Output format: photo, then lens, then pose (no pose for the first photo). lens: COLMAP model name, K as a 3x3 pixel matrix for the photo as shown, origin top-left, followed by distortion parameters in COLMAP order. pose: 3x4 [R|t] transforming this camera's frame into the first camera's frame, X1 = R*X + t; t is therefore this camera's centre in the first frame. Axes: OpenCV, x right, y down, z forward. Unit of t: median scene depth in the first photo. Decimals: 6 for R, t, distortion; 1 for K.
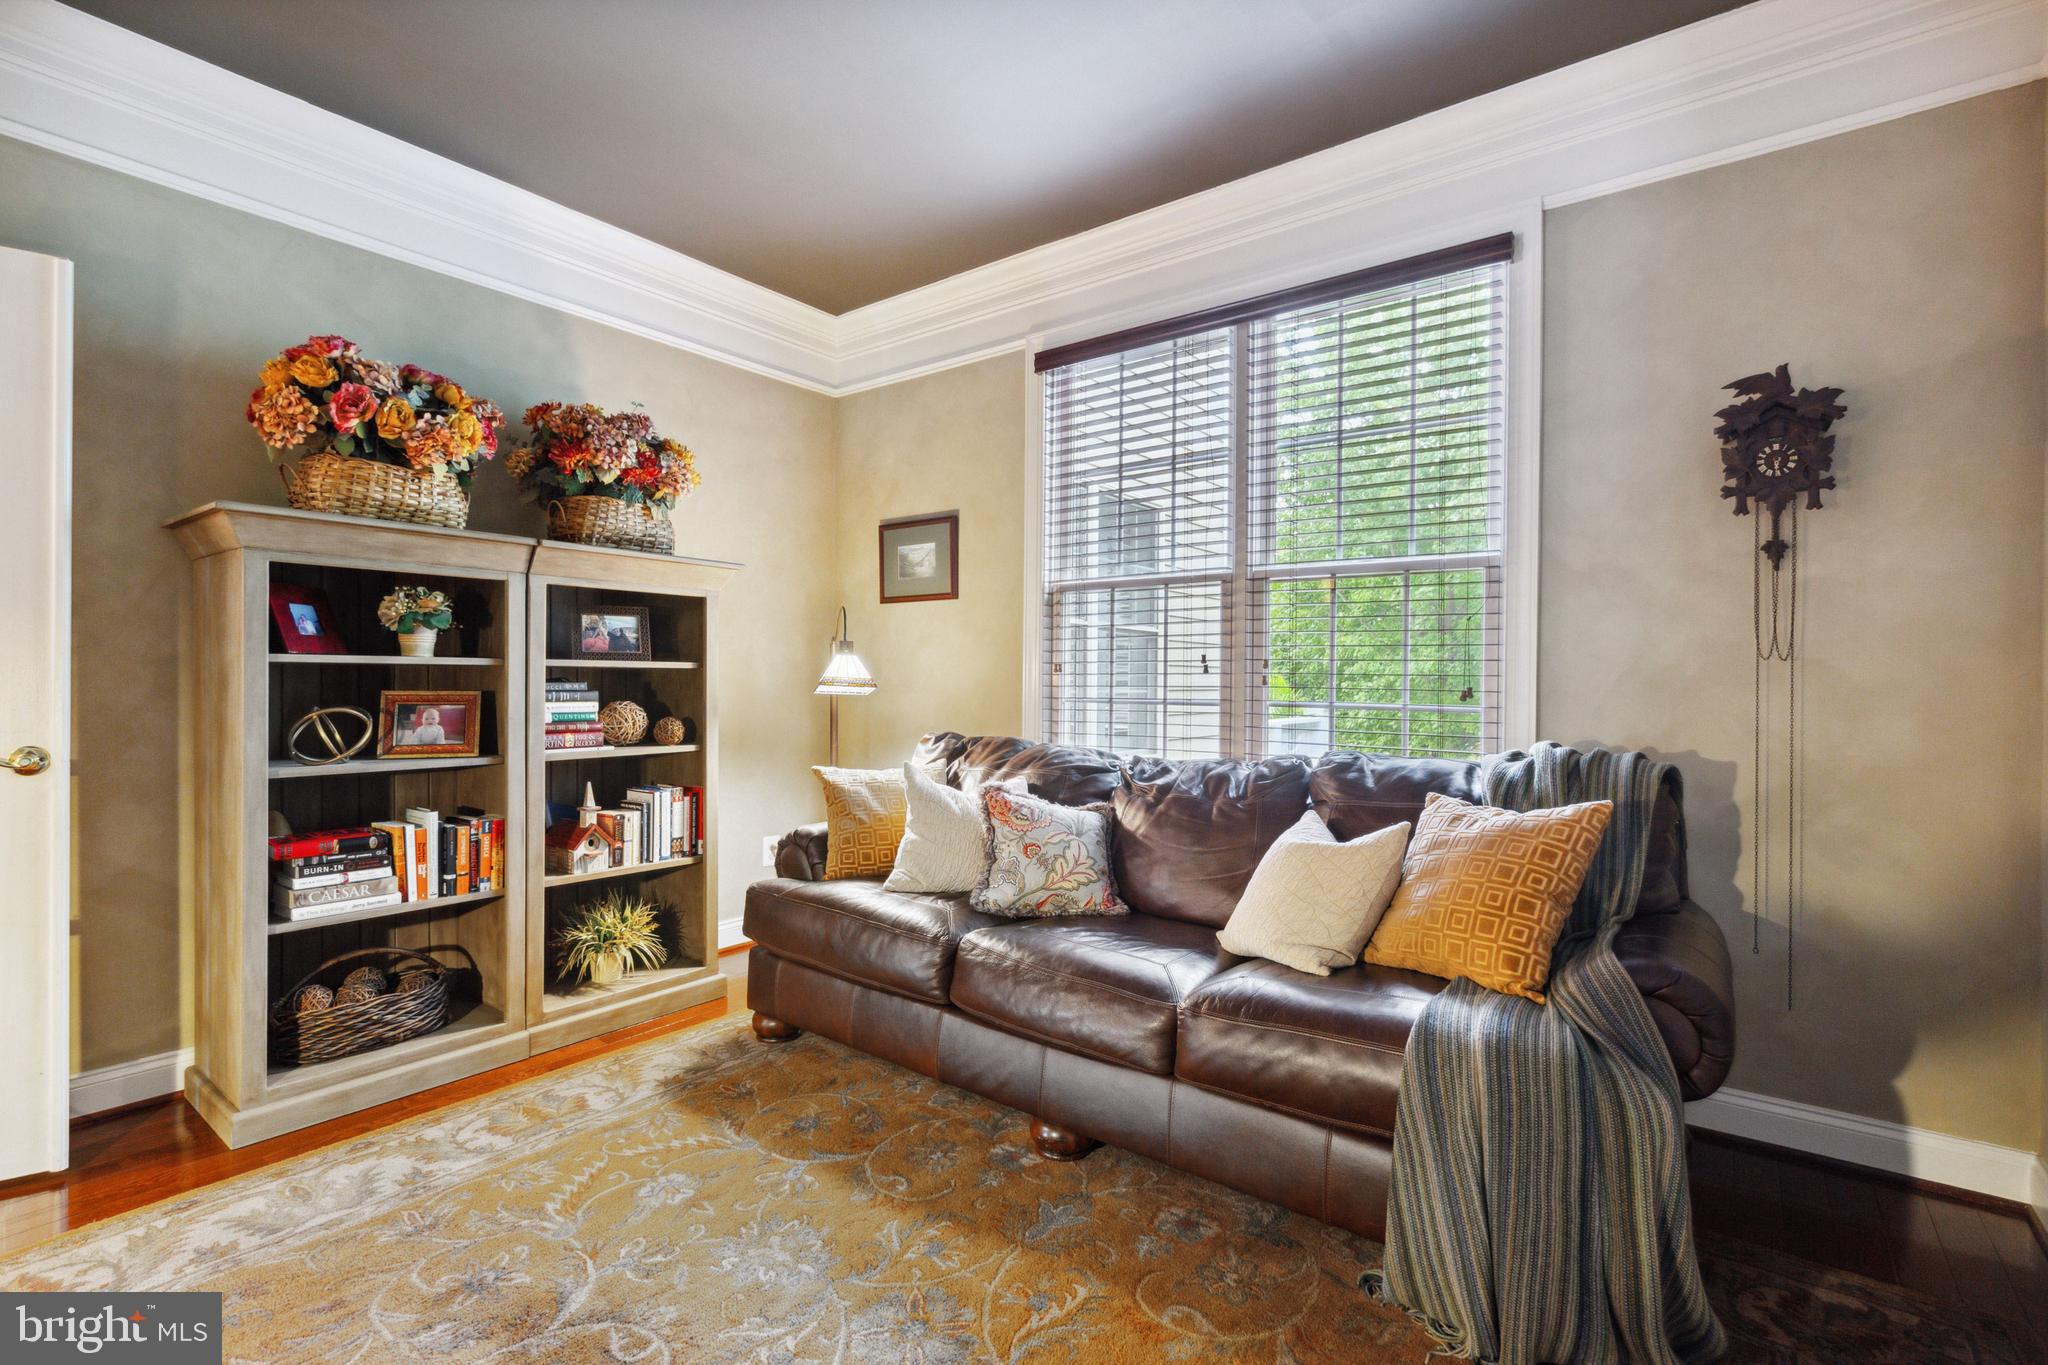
lens RADIAL K [[923.5, 0, 1018.7], [0, 923.5, 677.3], [0, 0, 1]] dist [0.002311, -0.000134]
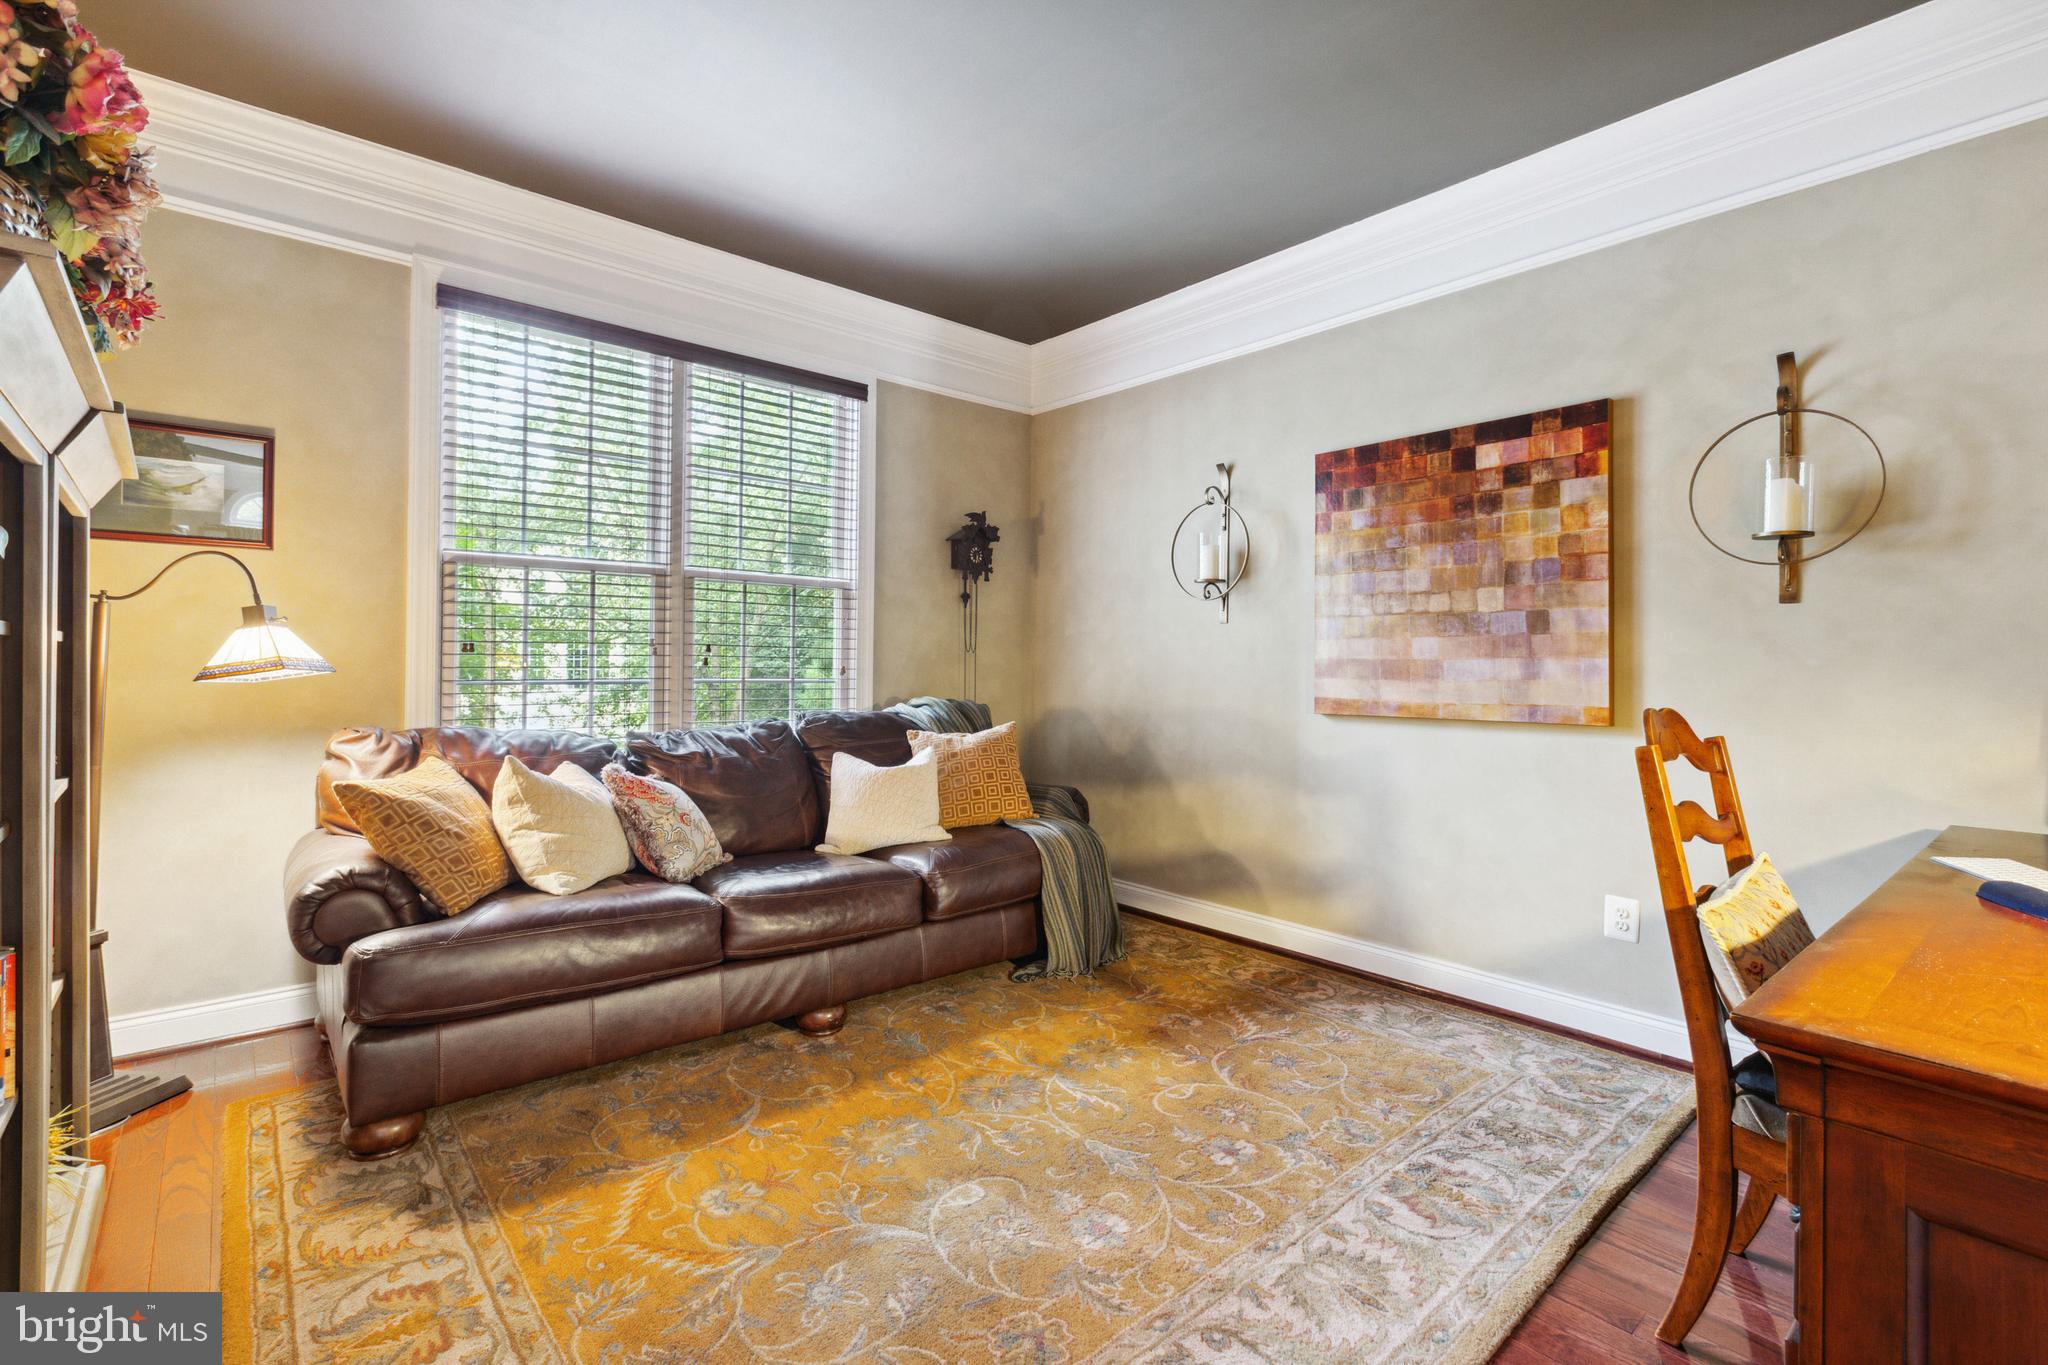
lens RADIAL K [[923.5, 0, 992.9], [0, 923.5, 657.4], [0, 0, 1]] dist [0.002311, -0.000134]
pose [[0.230622, -0.000556, 0.973043, -0.969723], [-0.009214, 0.999954, 0.002755, -0.010943], [-0.973000, -0.009601, 0.230606, 0.401586]]
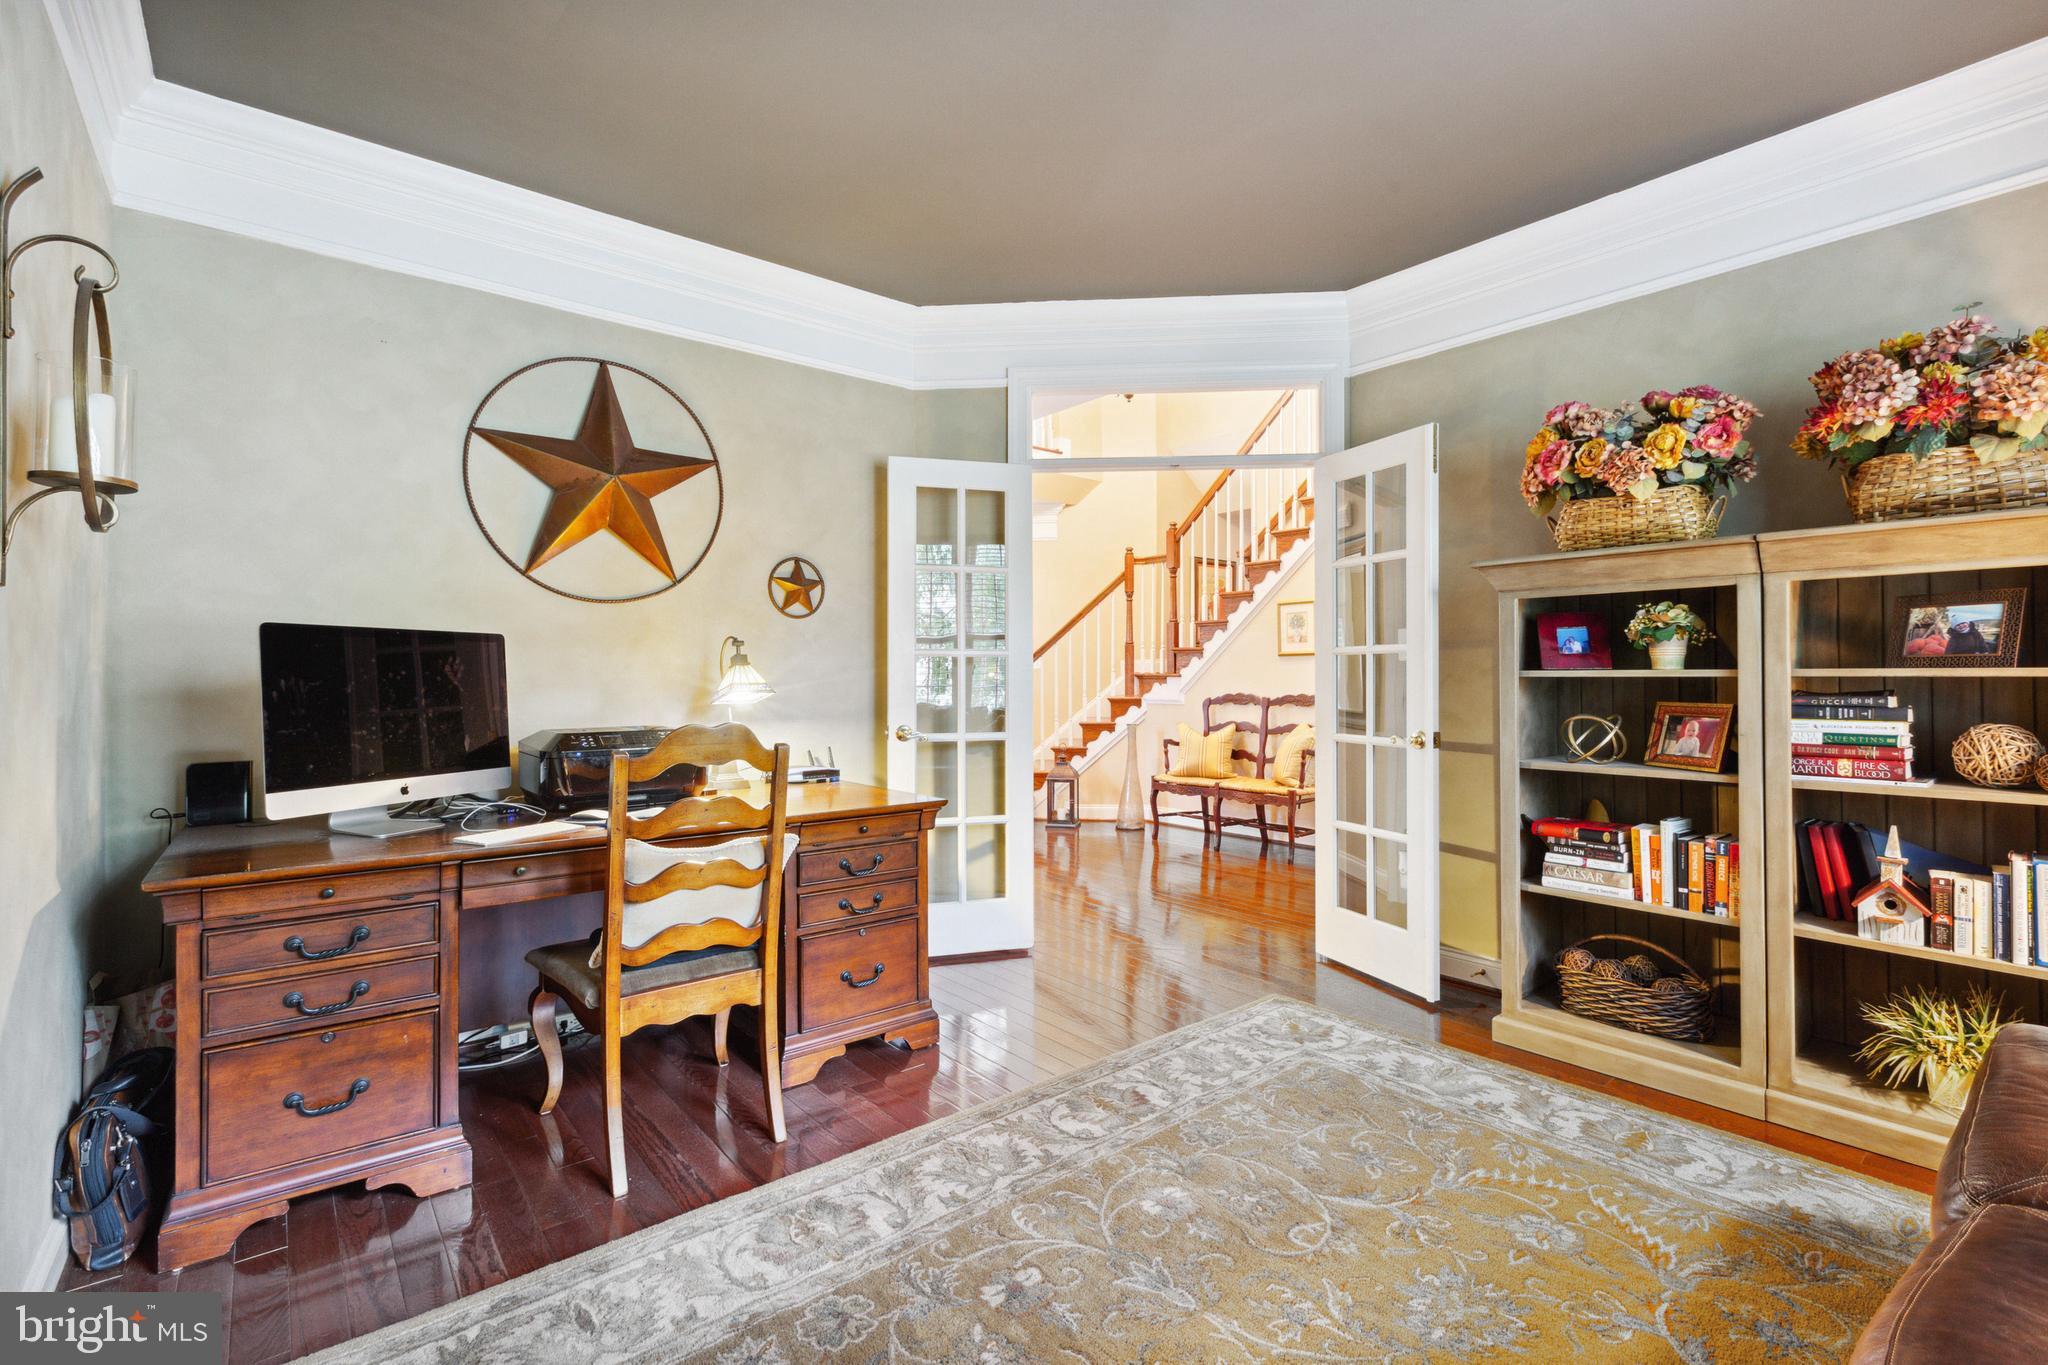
lens RADIAL K [[923.5, 0, 1032.3], [0, 923.5, 664.4], [0, 0, 1]] dist [0.002311, -0.000134]
pose [[-0.213115, -0.017083, -0.976878, 0.520415], [0.002894, 0.999832, -0.018115, -0.011365], [0.977023, -0.006688, -0.213030, 0.537981]]
